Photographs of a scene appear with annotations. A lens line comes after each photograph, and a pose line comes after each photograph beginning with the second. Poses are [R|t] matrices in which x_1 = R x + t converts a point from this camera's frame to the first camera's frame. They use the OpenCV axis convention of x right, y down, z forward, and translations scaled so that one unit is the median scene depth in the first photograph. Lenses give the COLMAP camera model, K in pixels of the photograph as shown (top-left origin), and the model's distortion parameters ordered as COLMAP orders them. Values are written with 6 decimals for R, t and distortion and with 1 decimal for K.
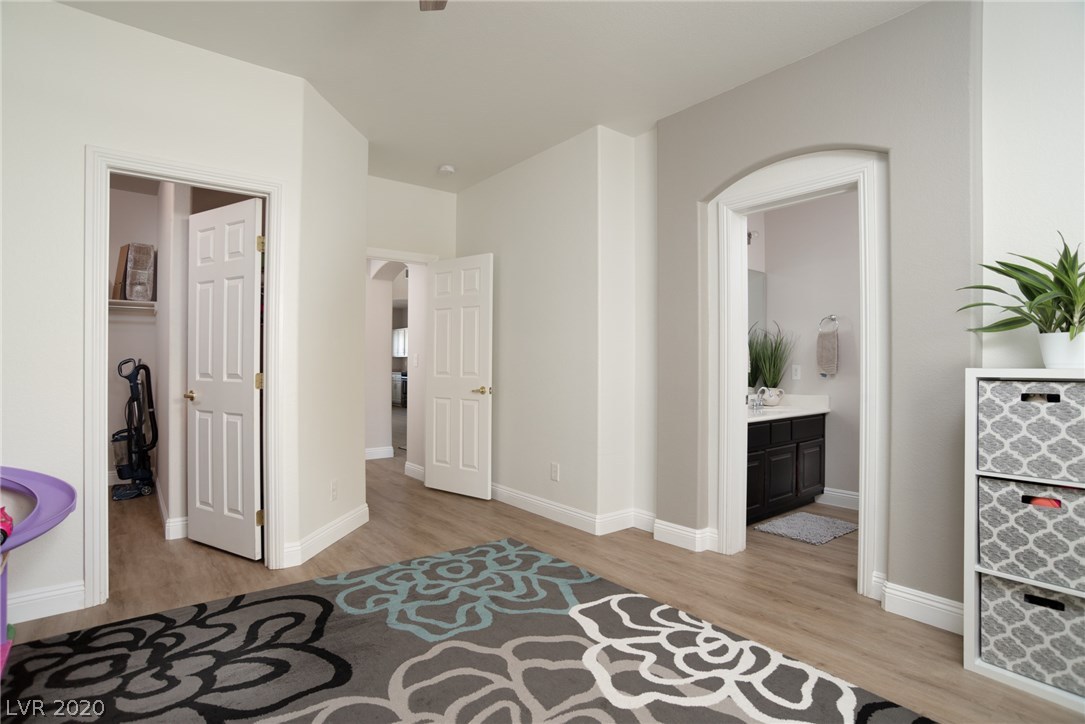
lens RADIAL K [[556.1, 0, 548.4], [0, 556.1, 364.0], [0, 0, 1]] dist [-0.021760, -0.000214]
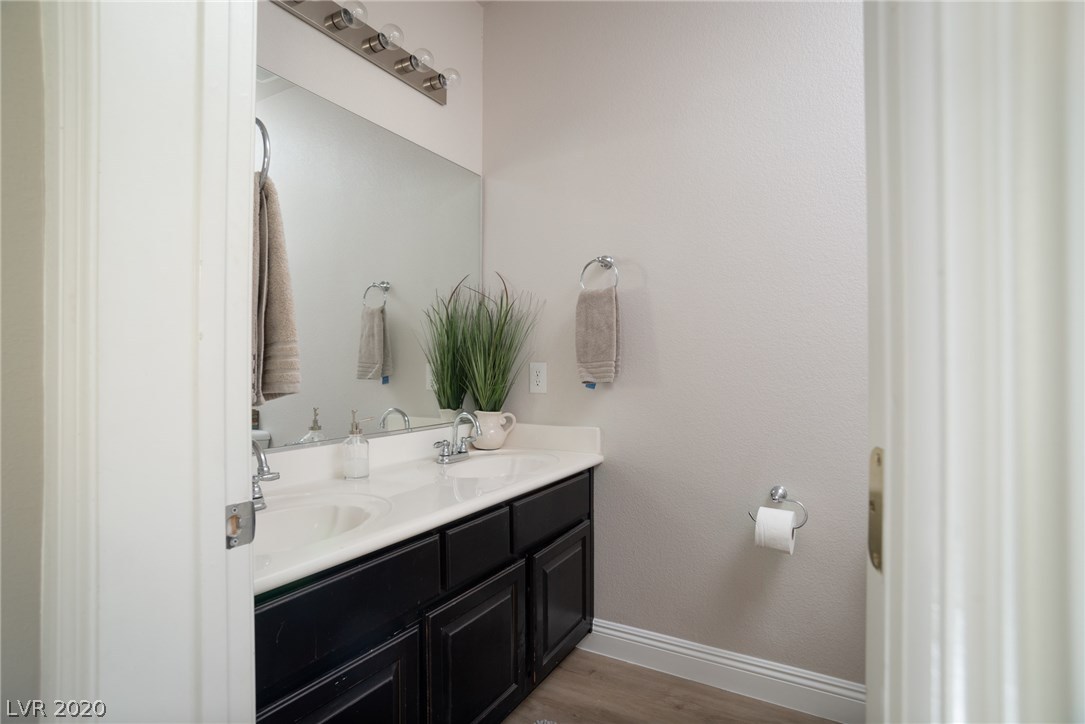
lens RADIAL K [[556.1, 0, 541.7], [0, 556.1, 358.4], [0, 0, 1]] dist [-0.021760, -0.000214]
pose [[0.936450, -0.004616, 0.350770, 0.310880], [0.005212, 0.999986, -0.000755, -0.001482], [-0.350761, 0.002536, 0.936462, 0.605820]]
